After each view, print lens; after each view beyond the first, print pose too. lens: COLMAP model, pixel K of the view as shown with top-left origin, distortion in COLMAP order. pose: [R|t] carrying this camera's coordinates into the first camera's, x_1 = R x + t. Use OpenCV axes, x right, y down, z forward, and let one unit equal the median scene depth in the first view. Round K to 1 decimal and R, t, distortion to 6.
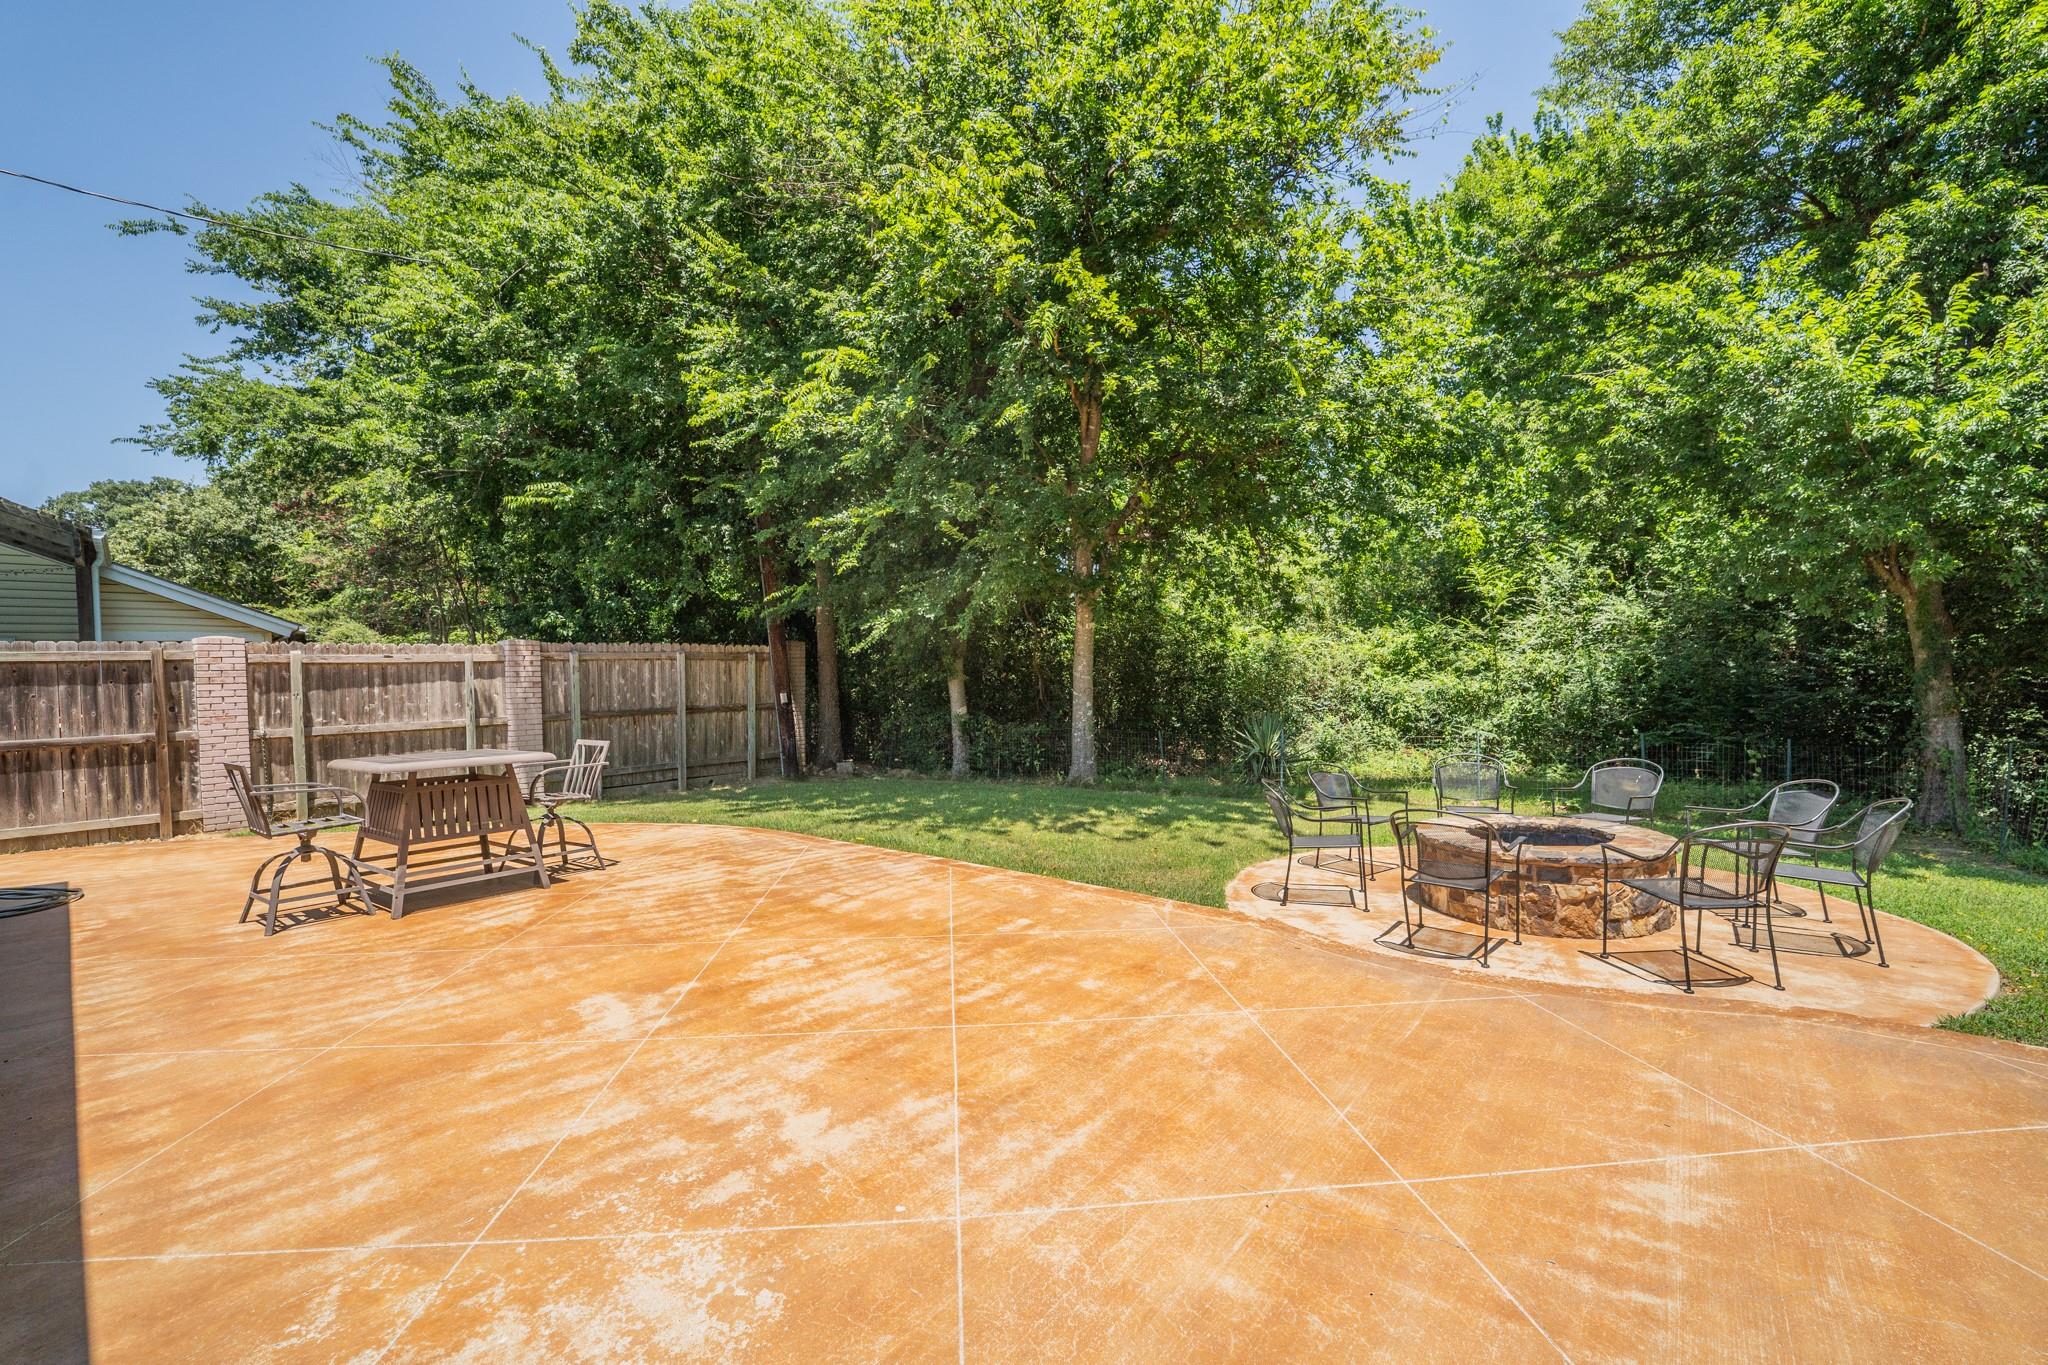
lens RADIAL K [[827.2, 0, 1012.2], [0, 827.2, 685.1], [0, 0, 1]] dist [-0.000754, 0.000392]
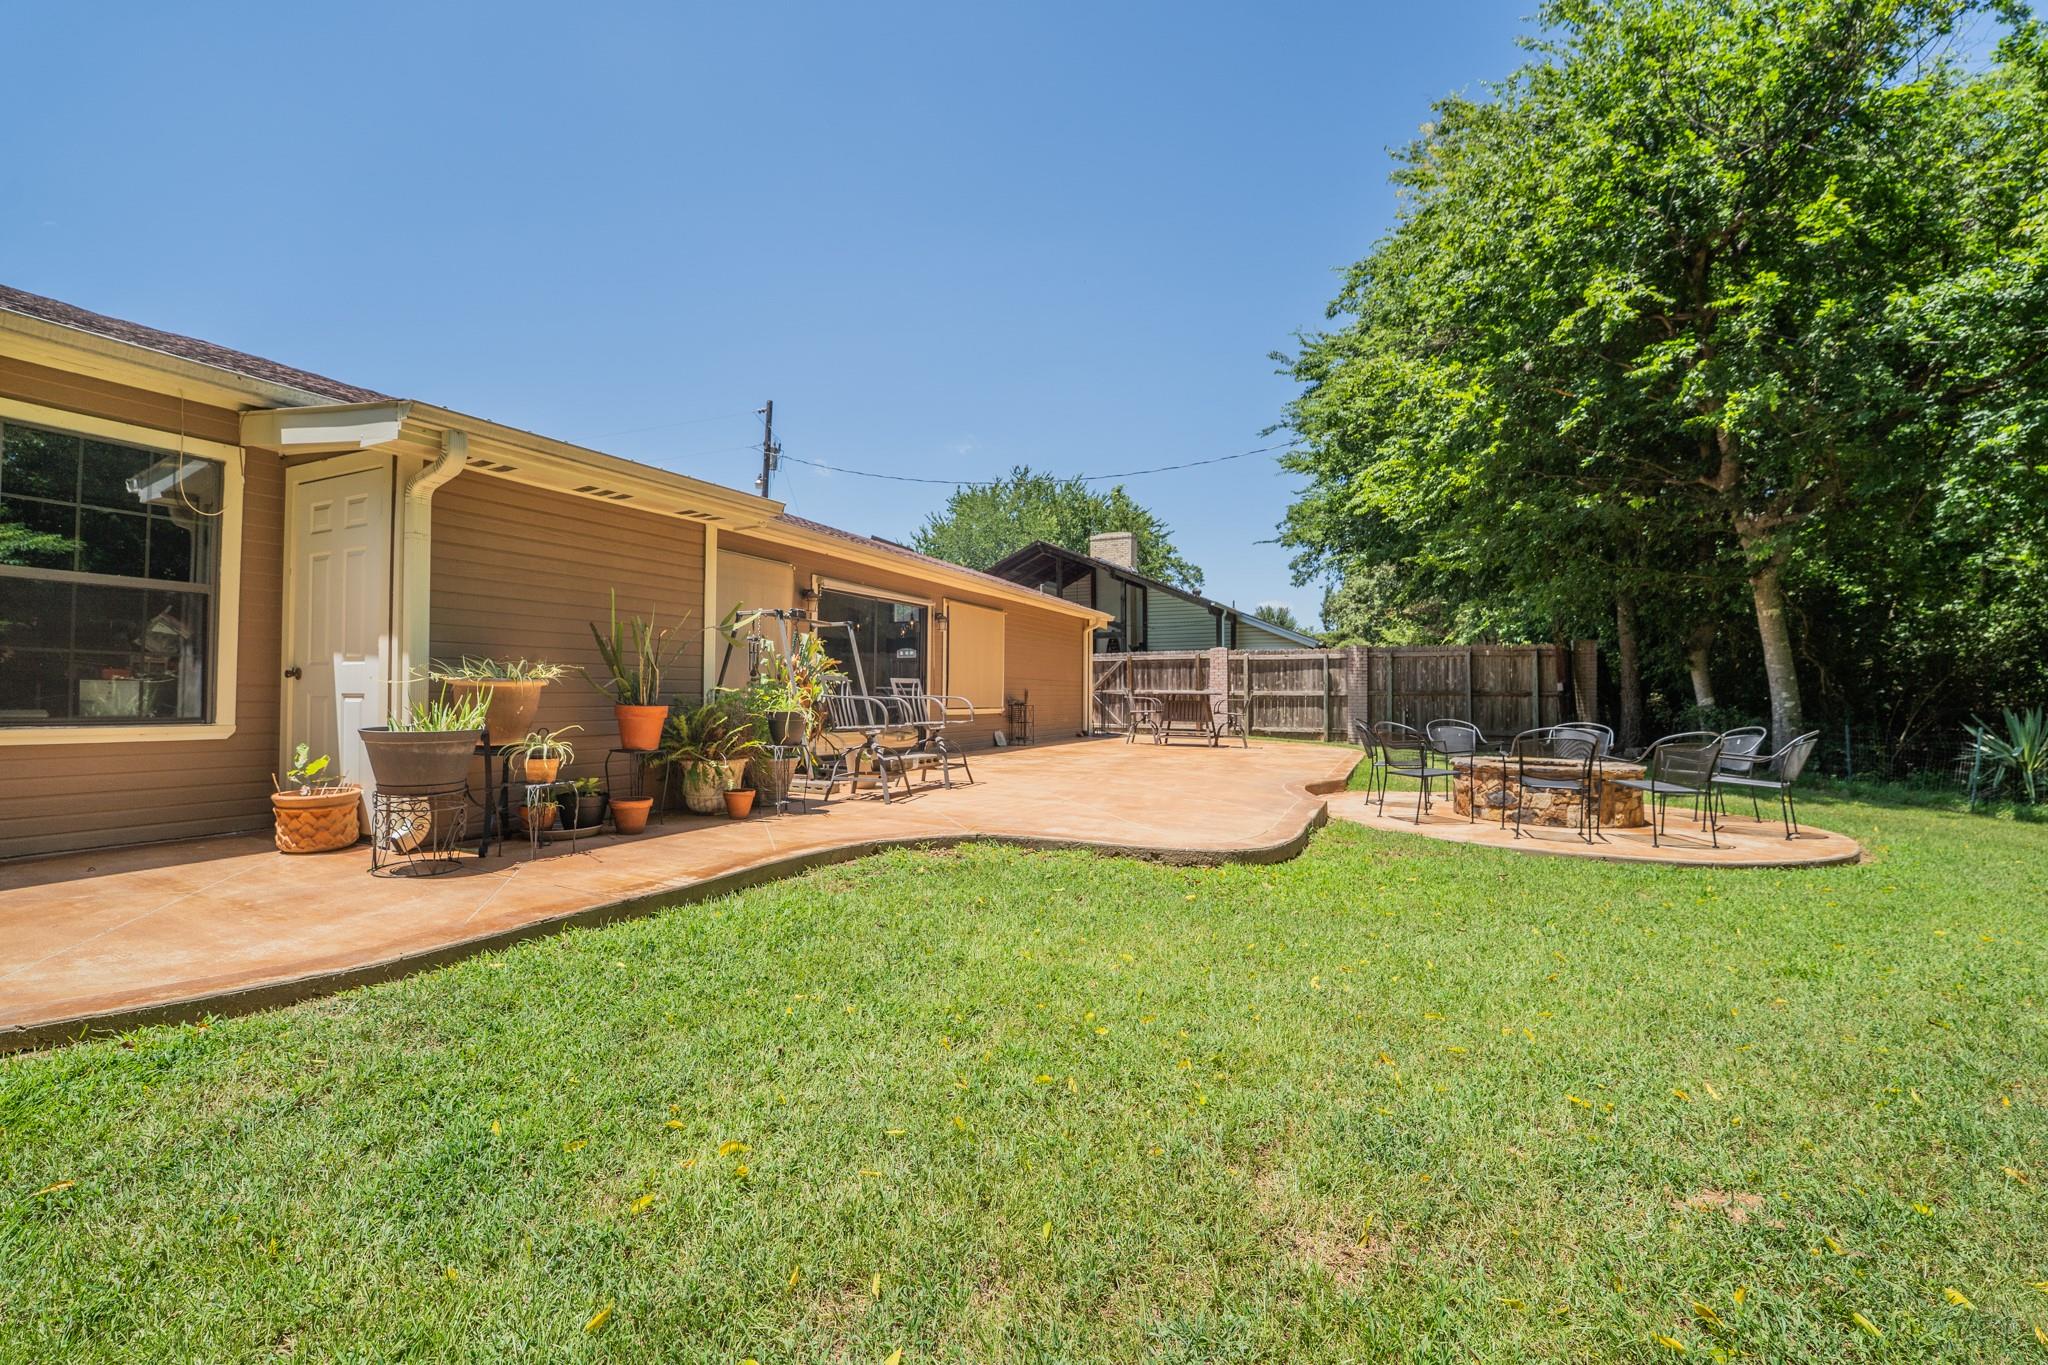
lens RADIAL K [[827.2, 0, 1012.2], [0, 827.2, 685.1], [0, 0, 1]] dist [-0.000754, 0.000392]
pose [[0.283775, 0.016073, -0.958756, 0.873217], [-0.025935, 0.999622, 0.009082, 0.030996], [0.958540, 0.022288, 0.284085, -0.118525]]
